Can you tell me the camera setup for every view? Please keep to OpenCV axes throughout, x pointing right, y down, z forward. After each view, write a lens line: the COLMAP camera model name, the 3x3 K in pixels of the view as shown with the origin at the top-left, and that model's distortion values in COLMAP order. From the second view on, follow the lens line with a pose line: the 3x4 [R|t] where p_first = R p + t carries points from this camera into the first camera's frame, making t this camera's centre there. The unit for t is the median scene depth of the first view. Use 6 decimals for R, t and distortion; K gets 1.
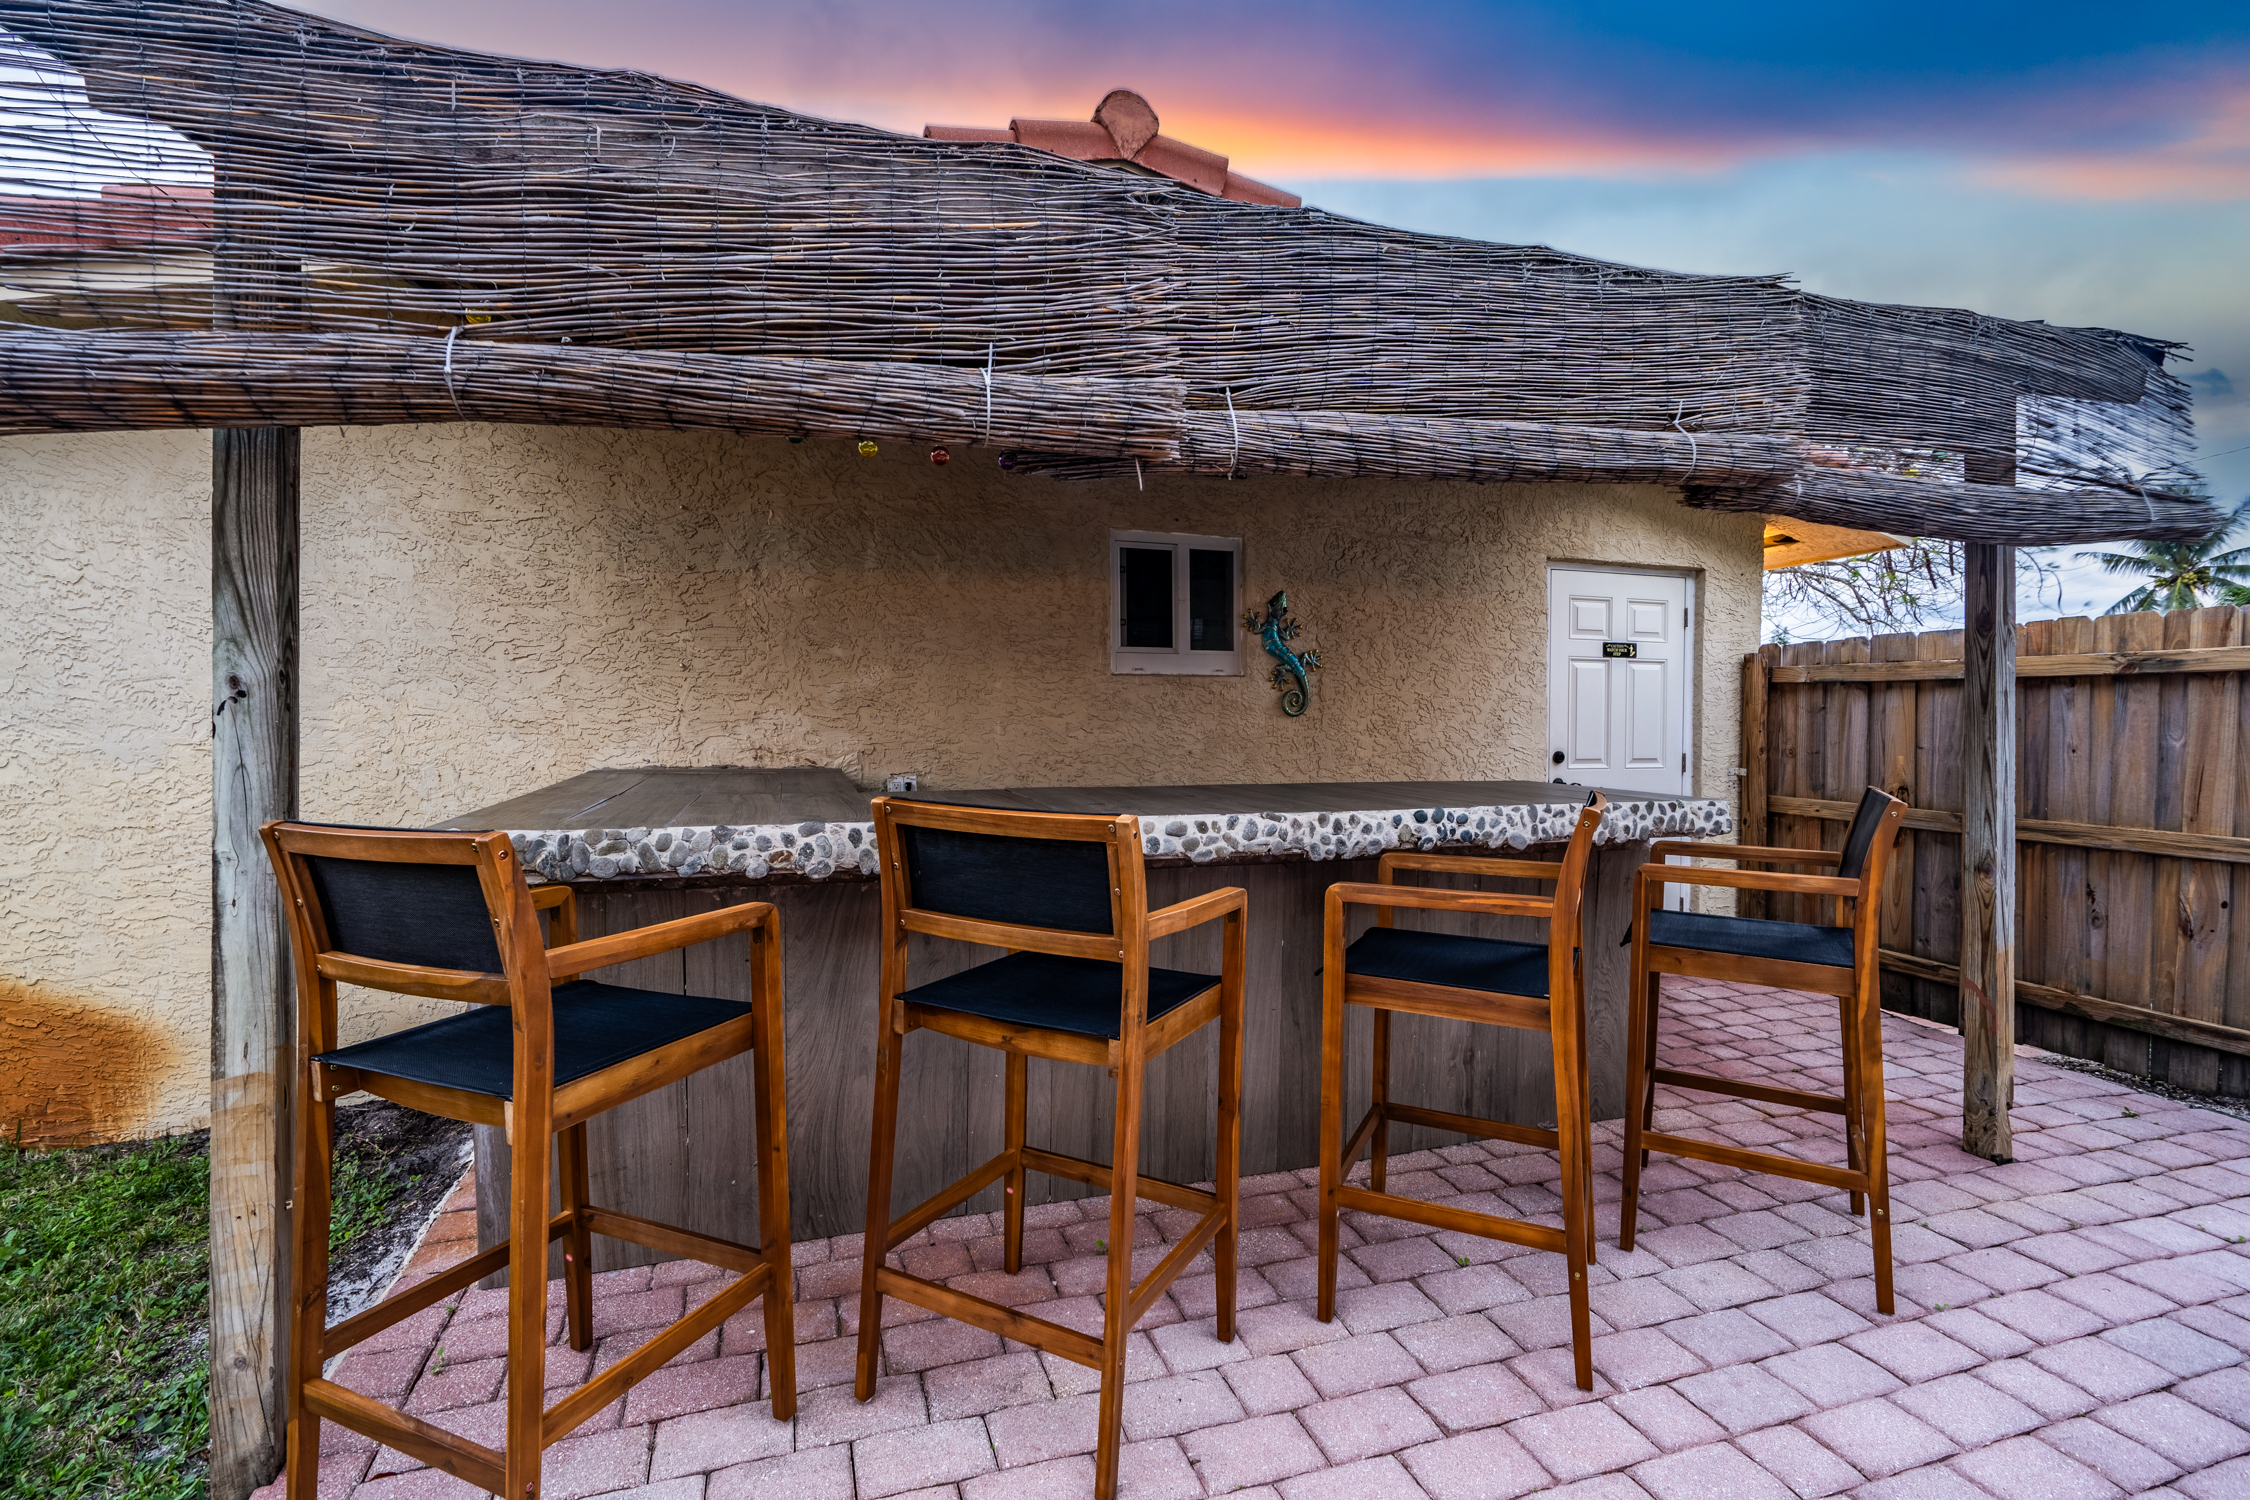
lens RADIAL K [[1023.8, 0, 1123.9], [0, 1023.8, 752.2], [0, 0, 1]] dist [-0.005382, 0.003211]
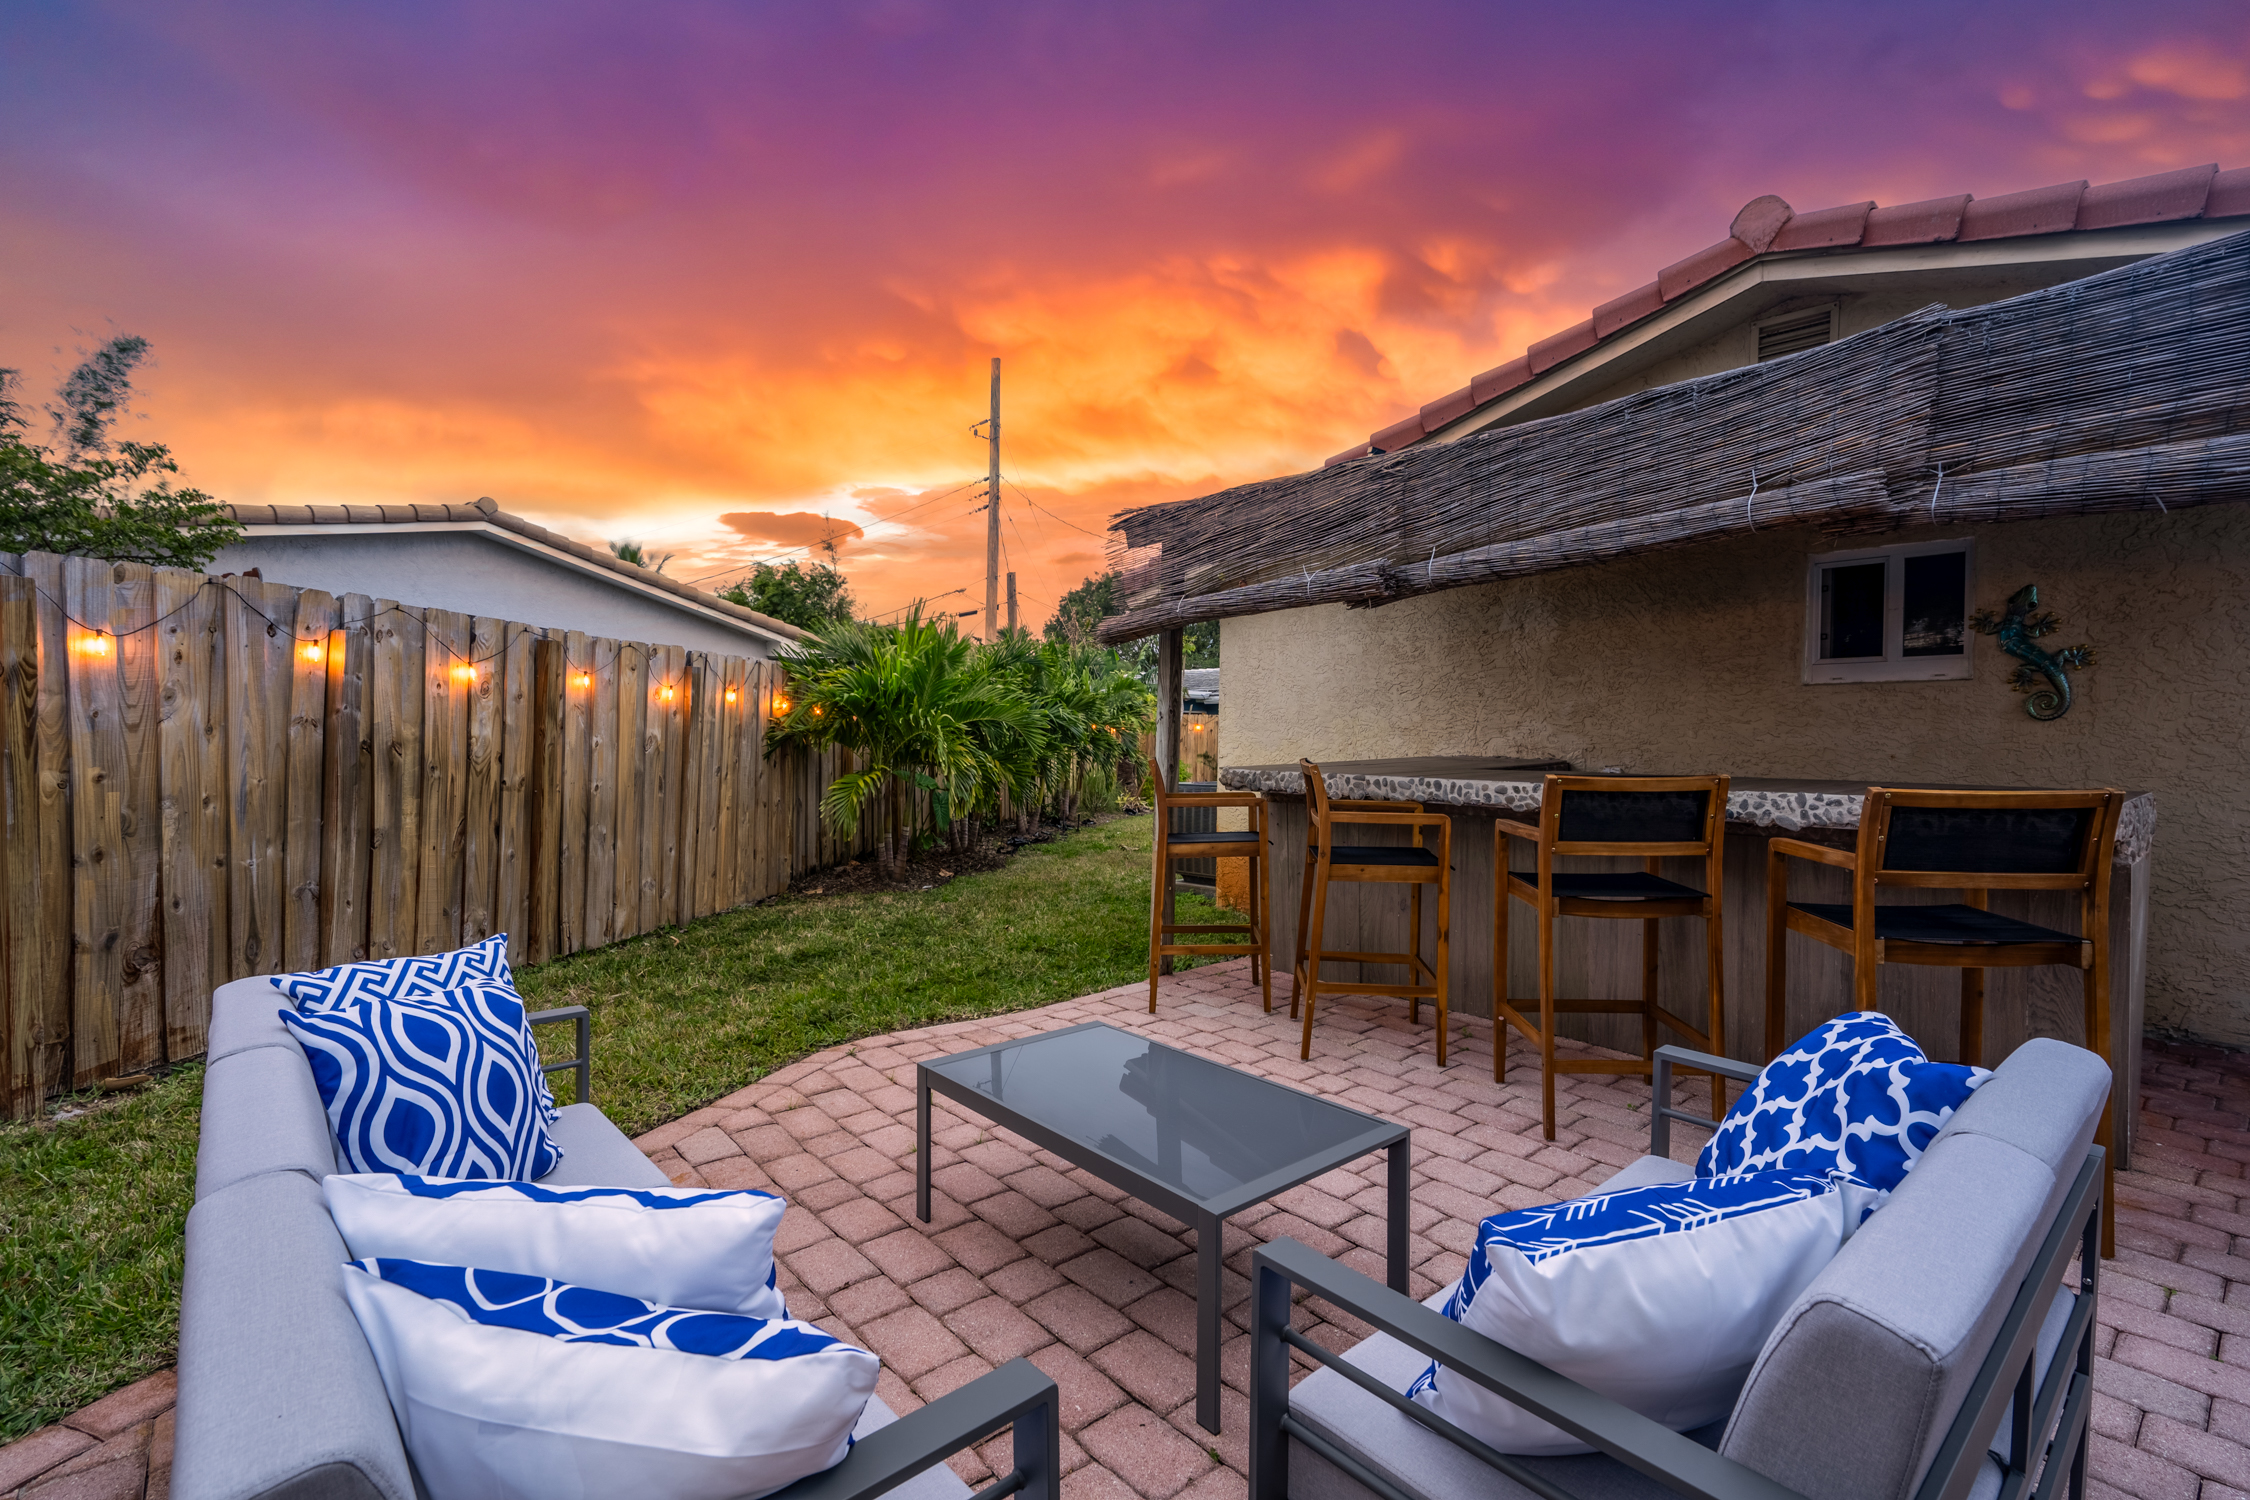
lens RADIAL K [[1023.8, 0, 1128.7], [0, 1023.8, 740.7], [0, 0, 1]] dist [-0.005382, 0.003211]
pose [[0.378354, 0.006834, -0.925636, 0.844112], [-0.029374, 0.999558, -0.004626, 0.013506], [0.925195, 0.028940, 0.378387, -0.114843]]
